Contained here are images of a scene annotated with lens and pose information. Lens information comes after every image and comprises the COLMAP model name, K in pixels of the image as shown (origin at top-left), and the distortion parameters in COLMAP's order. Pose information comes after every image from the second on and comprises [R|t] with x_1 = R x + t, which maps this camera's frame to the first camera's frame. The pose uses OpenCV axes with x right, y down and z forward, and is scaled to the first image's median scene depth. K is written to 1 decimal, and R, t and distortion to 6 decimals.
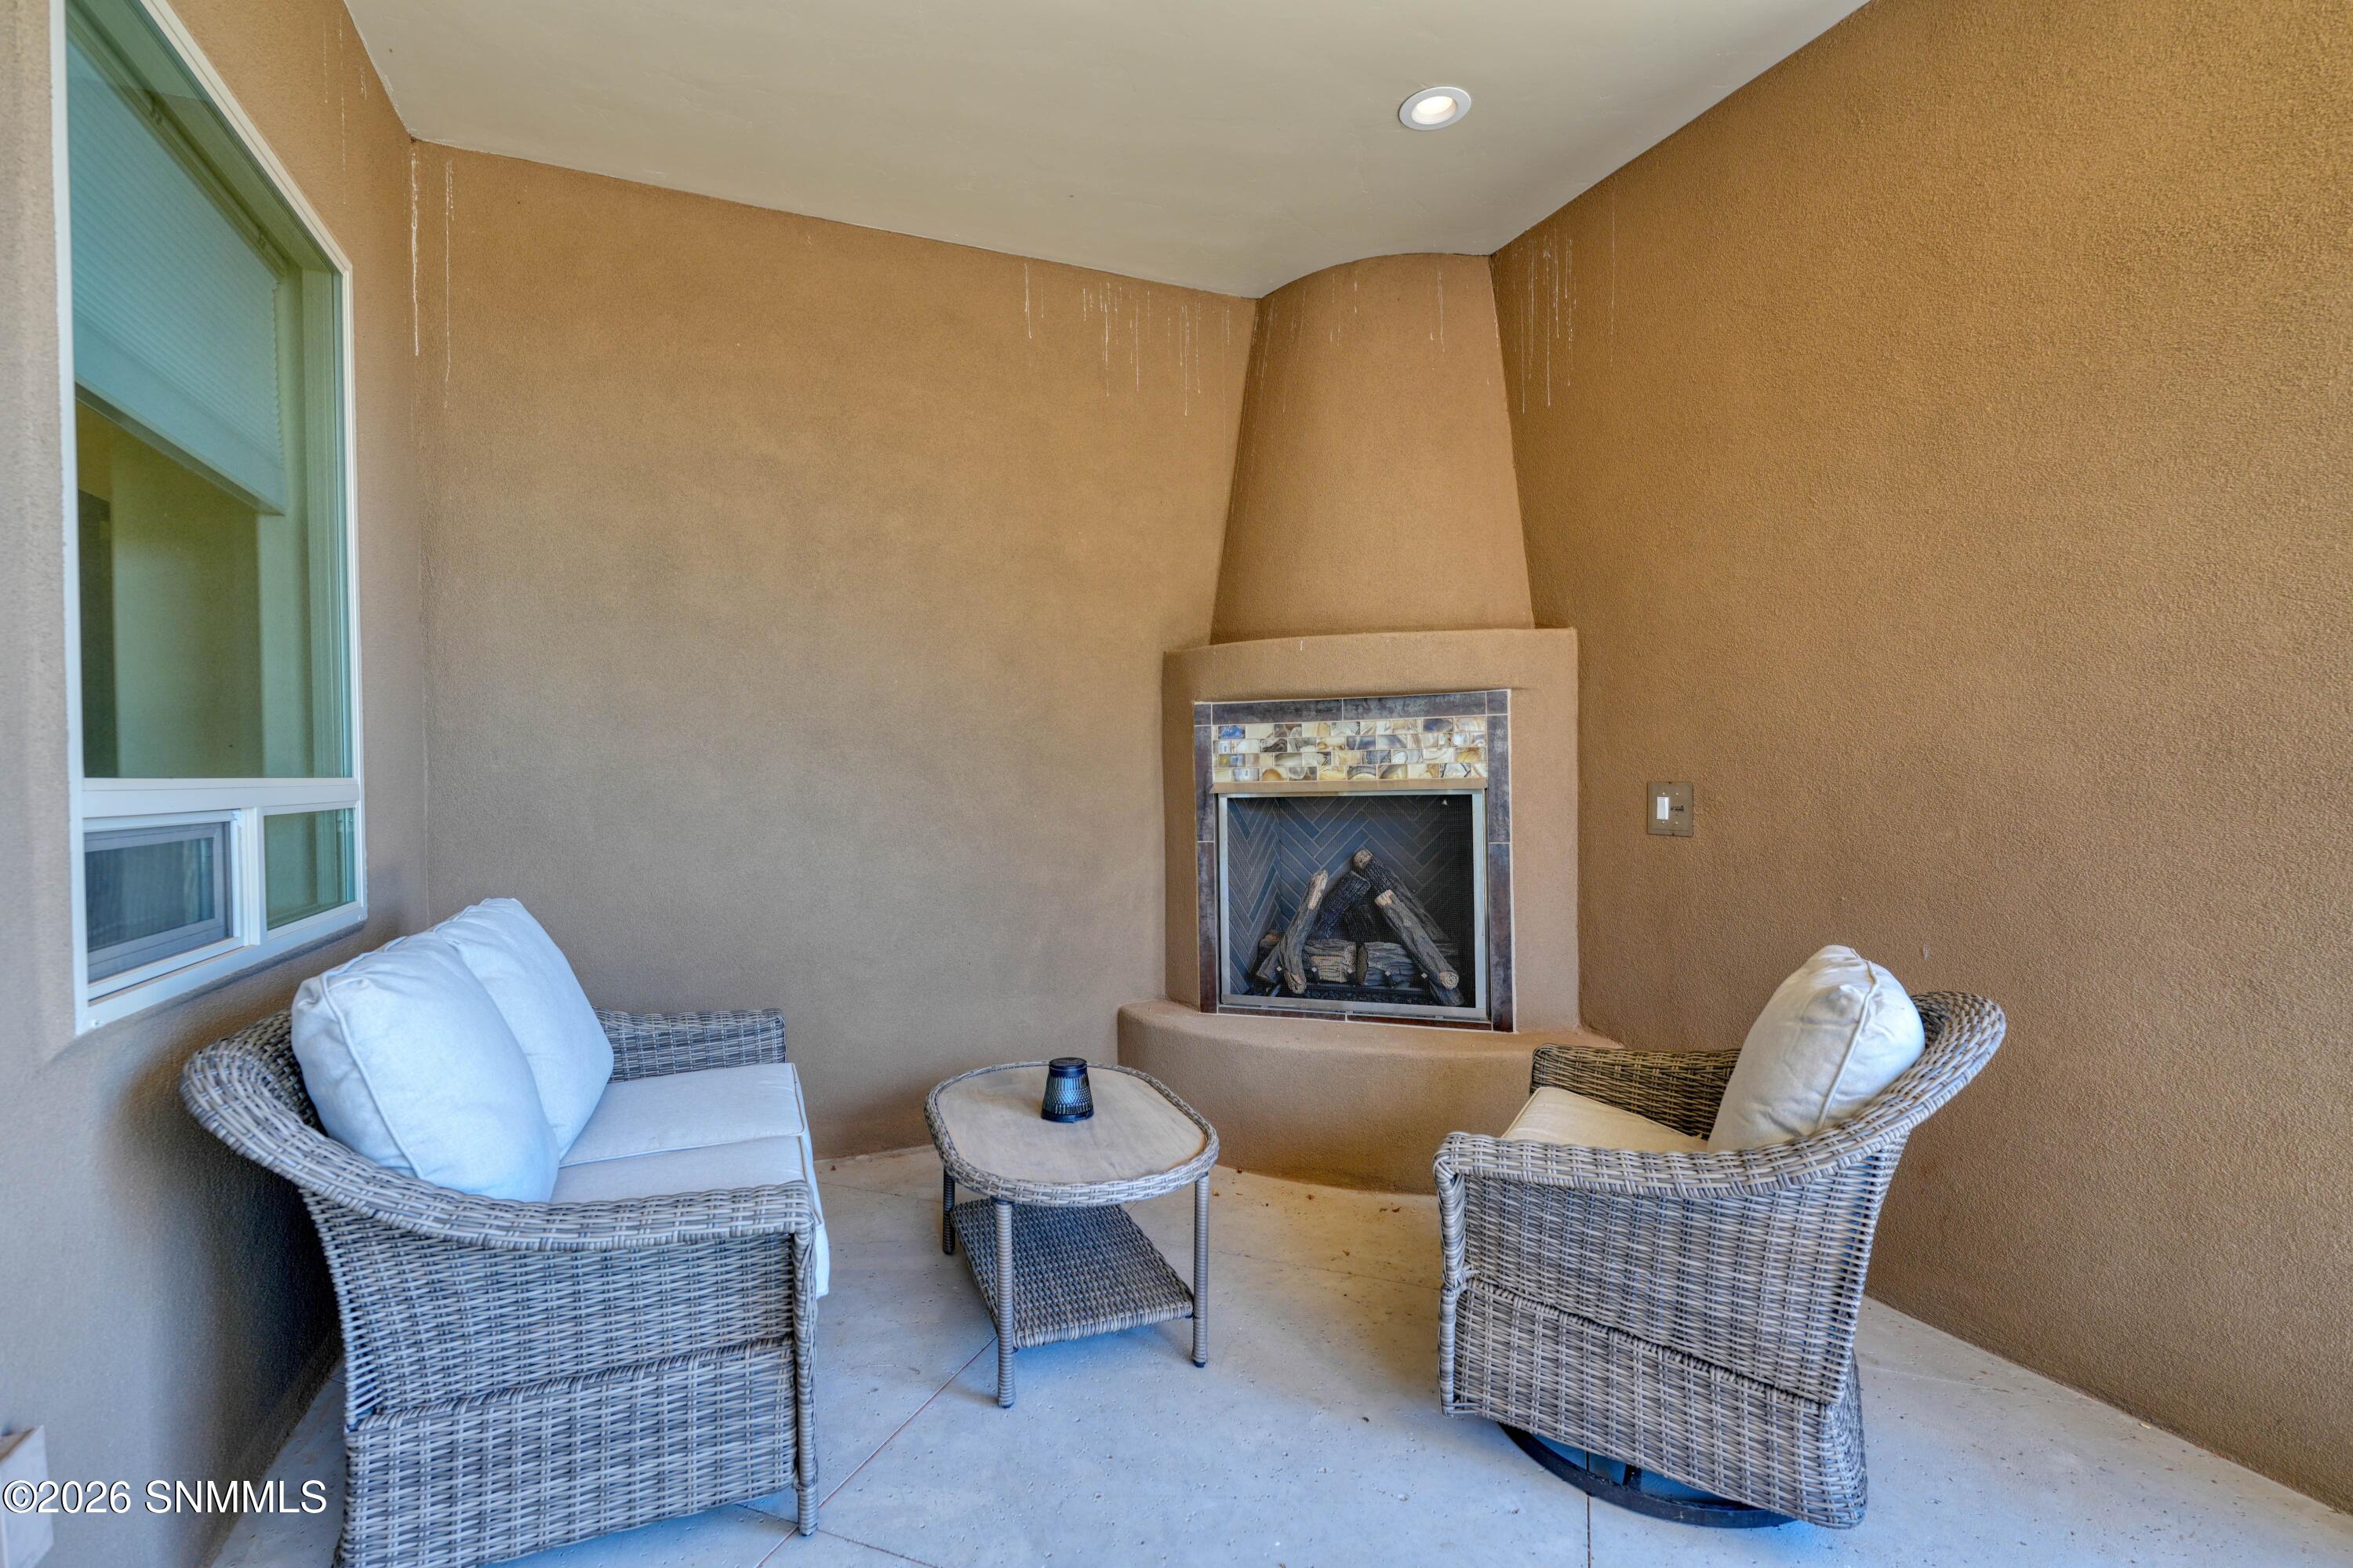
lens RADIAL K [[1093.3, 0, 1135.1], [0, 1093.3, 782.5], [0, 0, 1]] dist [0.000852, -0.000439]
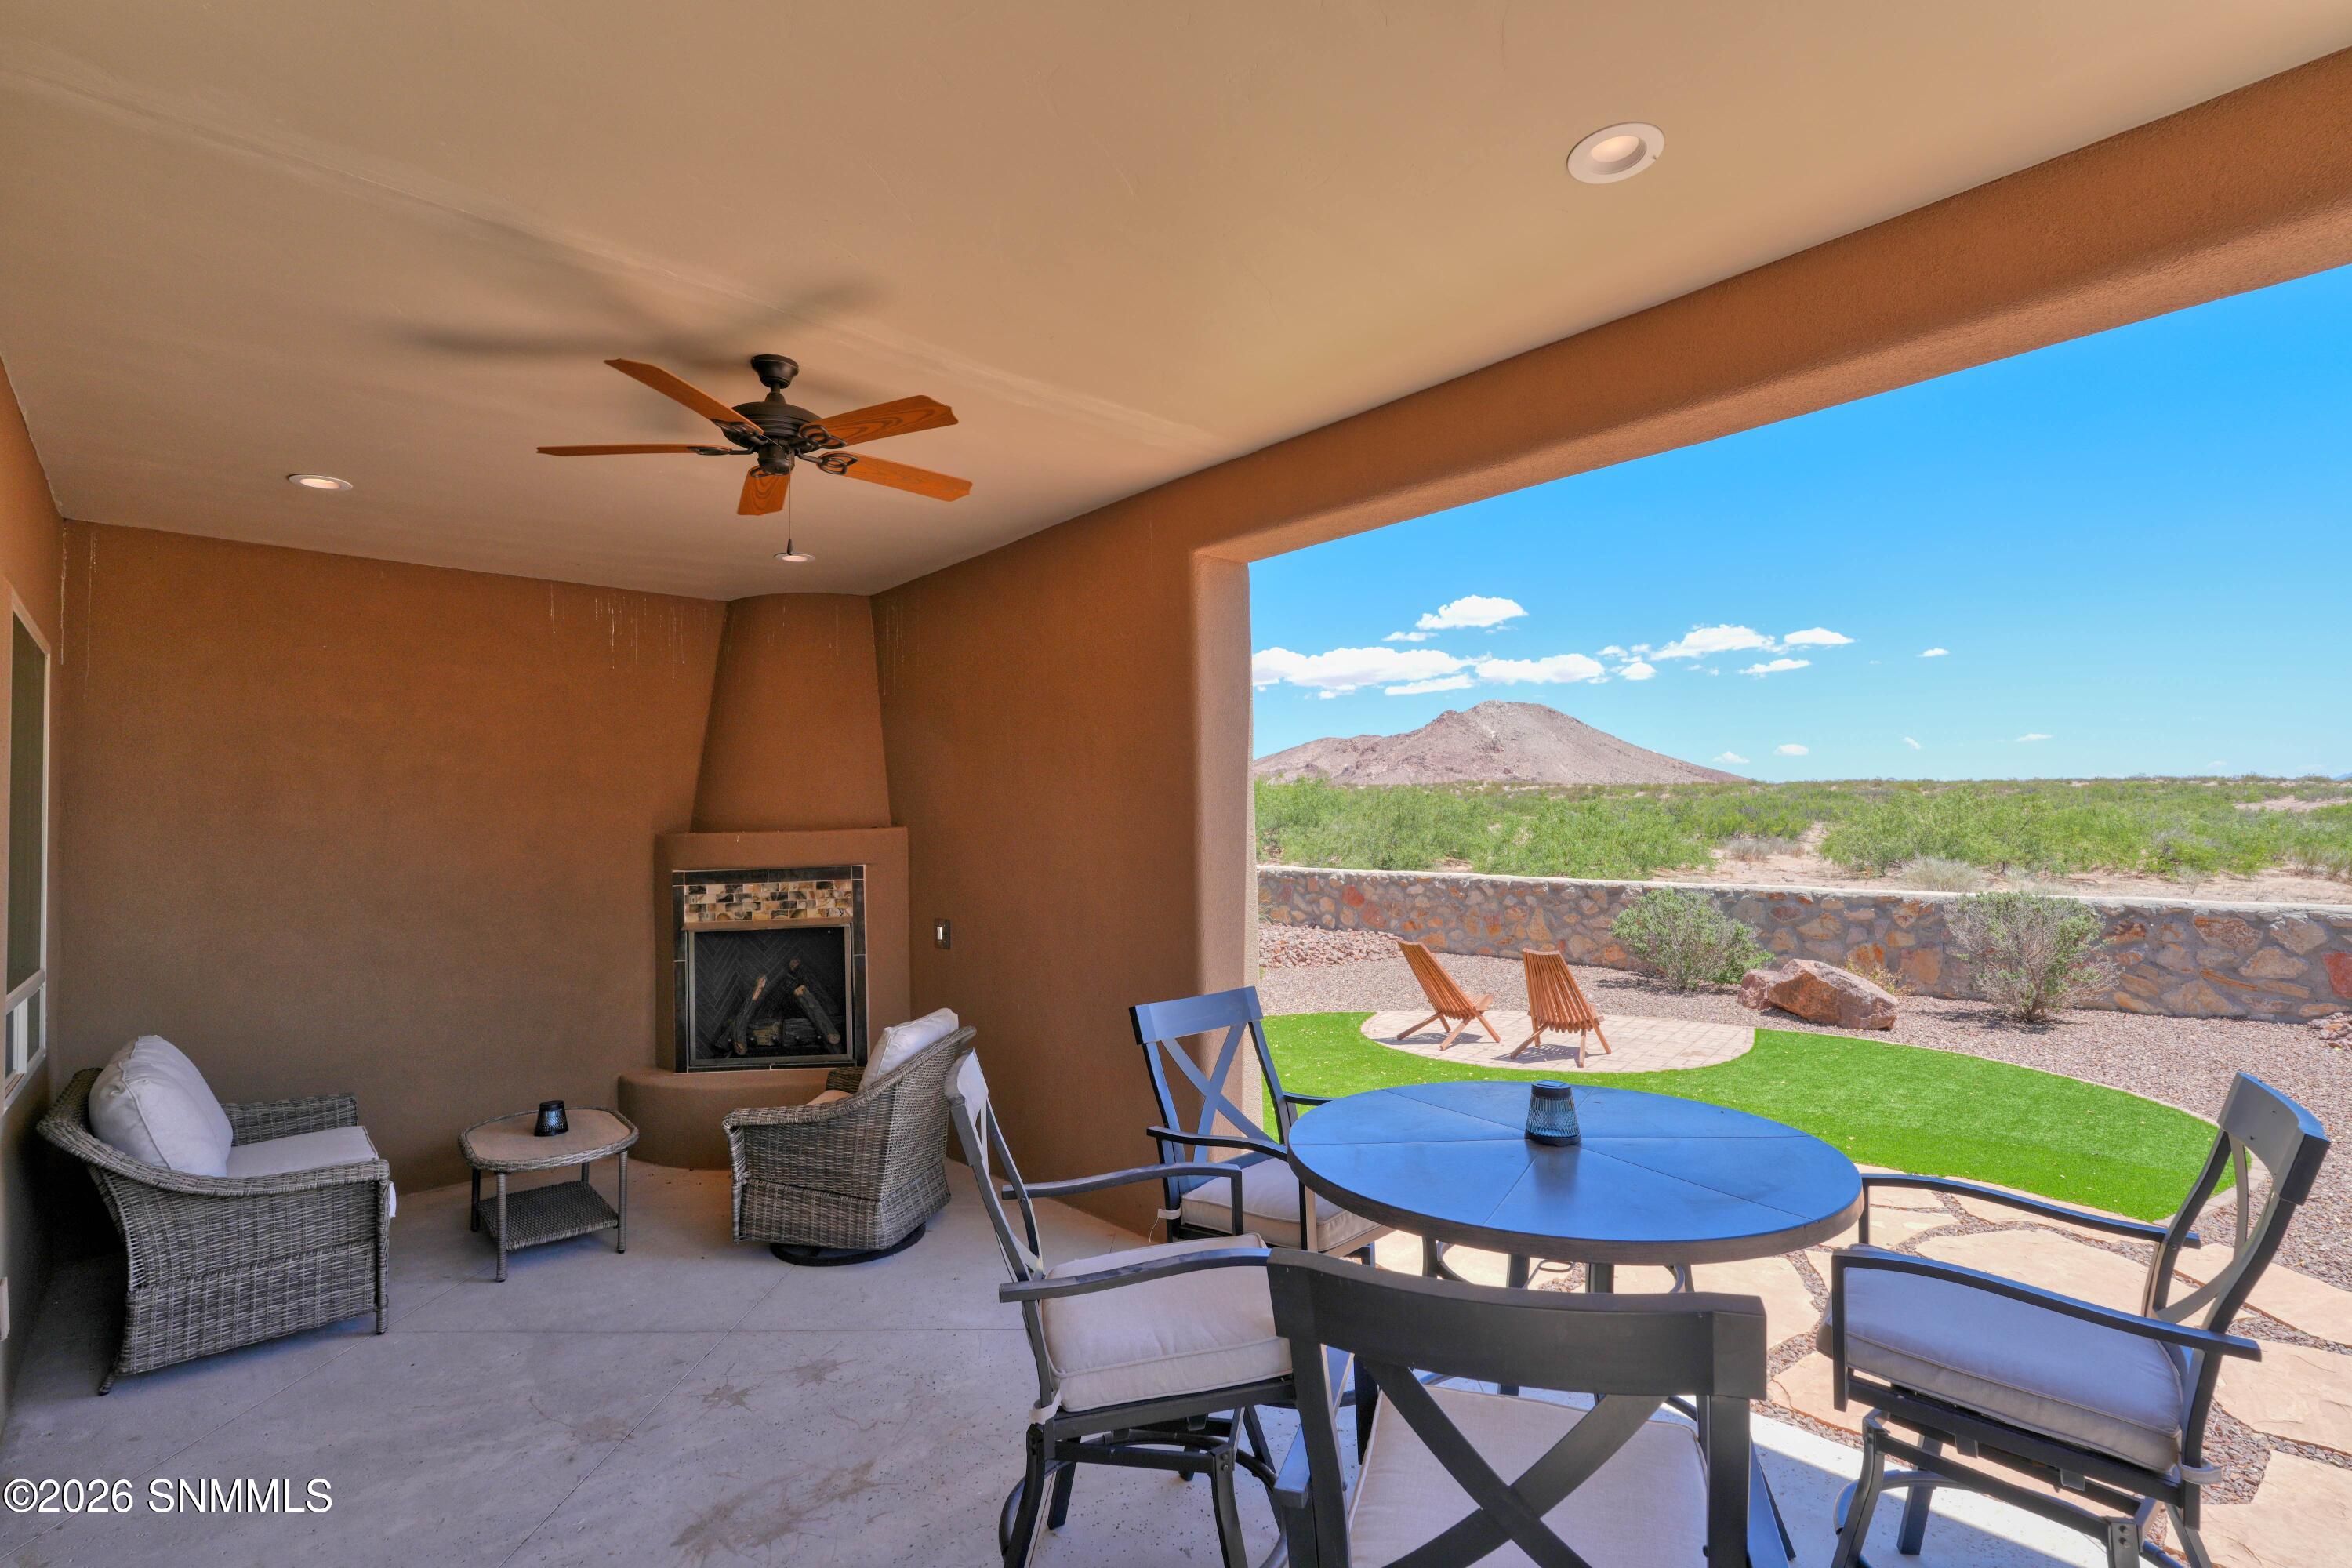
lens RADIAL K [[1113.6, 0, 1176.0], [0, 1113.6, 784.0], [0, 0, 1]] dist [0.018467, -0.007093]
pose [[0.938416, 0.000338, 0.345507, 0.232522], [0.018807, 0.998467, -0.052058, -0.132125], [-0.344995, 0.055350, 0.936971, -0.970179]]
